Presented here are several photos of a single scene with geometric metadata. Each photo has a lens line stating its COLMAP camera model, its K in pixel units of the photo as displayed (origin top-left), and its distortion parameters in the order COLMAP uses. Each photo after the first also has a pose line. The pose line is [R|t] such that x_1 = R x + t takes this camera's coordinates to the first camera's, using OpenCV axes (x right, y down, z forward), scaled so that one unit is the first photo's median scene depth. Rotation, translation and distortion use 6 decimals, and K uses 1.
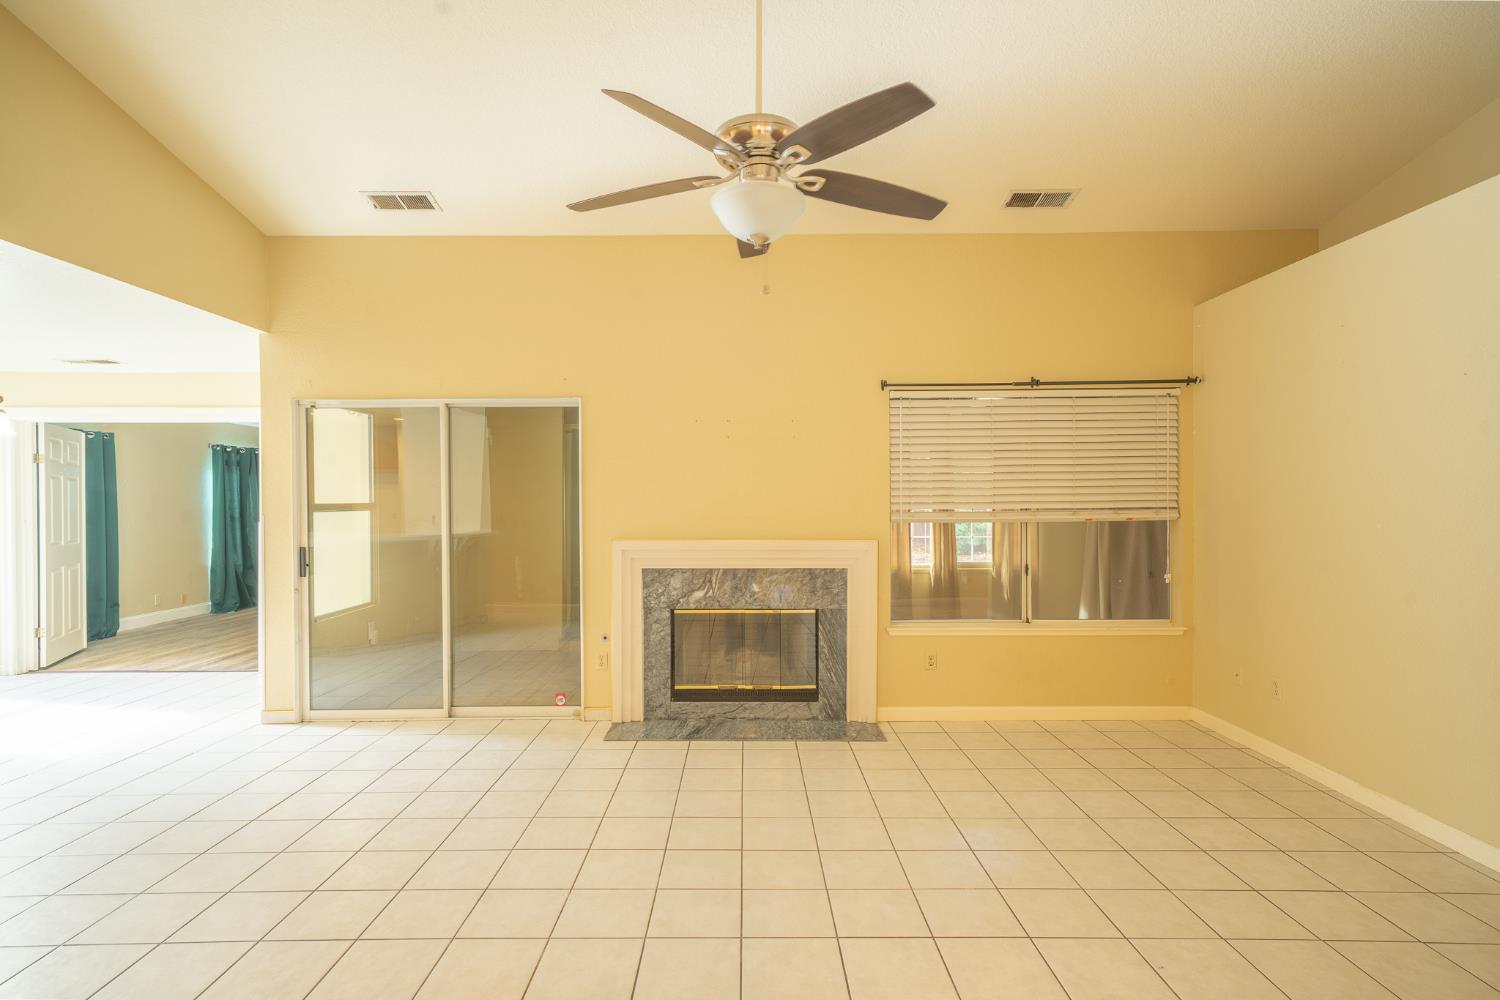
lens RADIAL K [[766.8, 0, 749.7], [0, 766.8, 501.7], [0, 0, 1]] dist [0.020386, -0.000355]
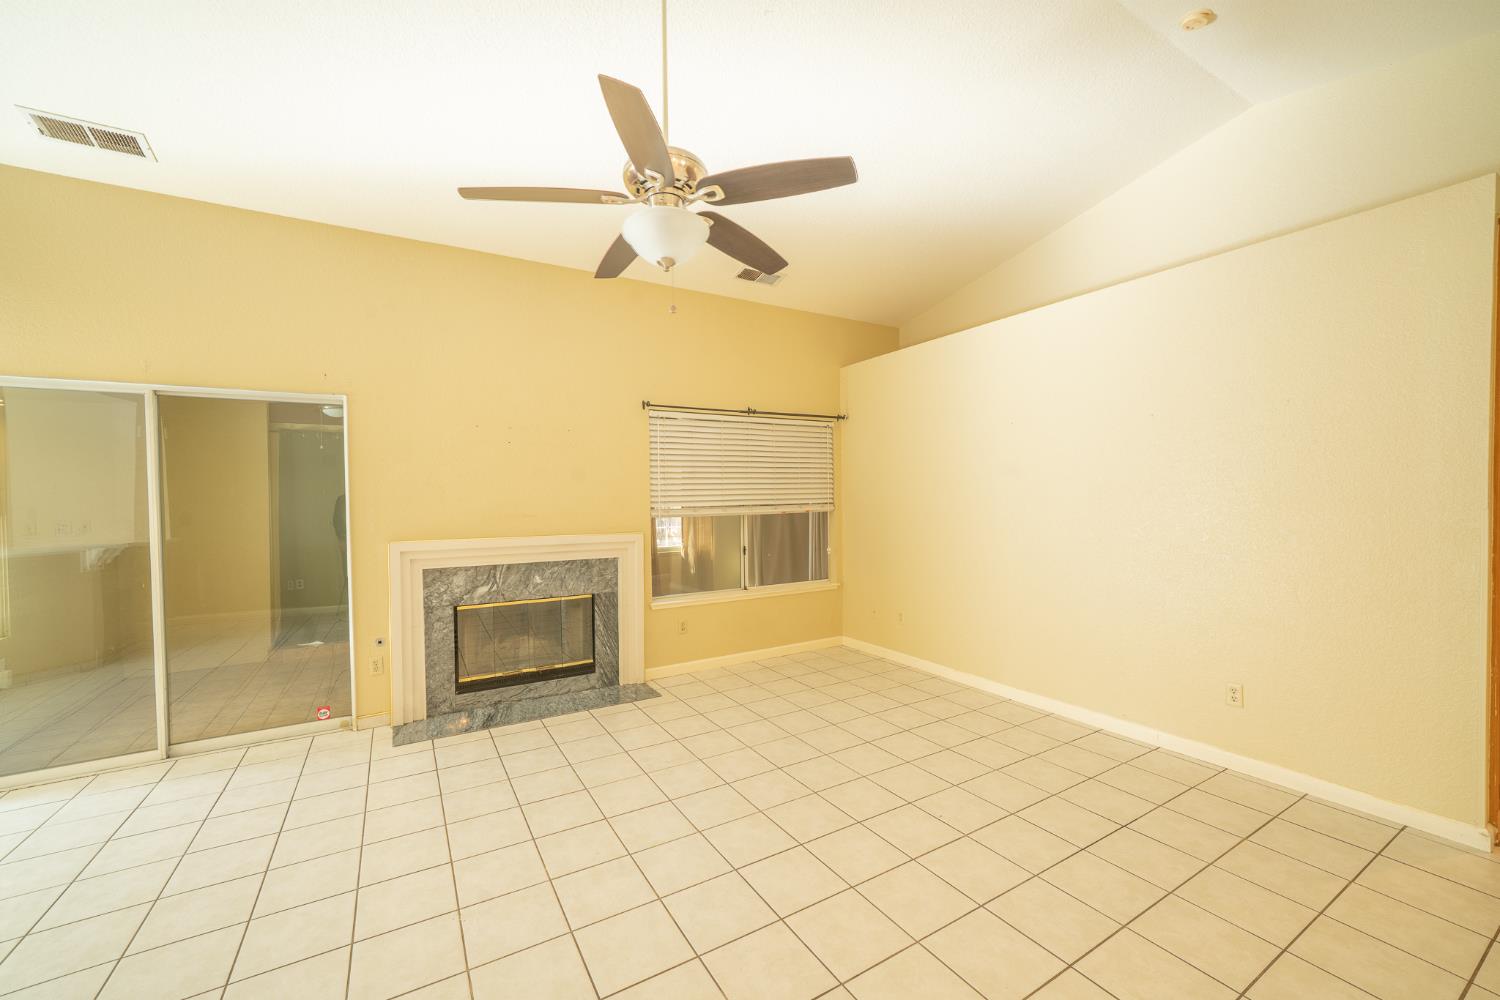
lens RADIAL K [[591.0, 0, 747.8], [0, 591.0, 503.2], [0, 0, 1]] dist [-0.002381, 0.001222]
pose [[0.861135, -0.012060, 0.508234, -0.164854], [0.010170, 0.999927, 0.006496, -0.000851], [-0.508275, -0.000425, 0.861195, 0.109318]]
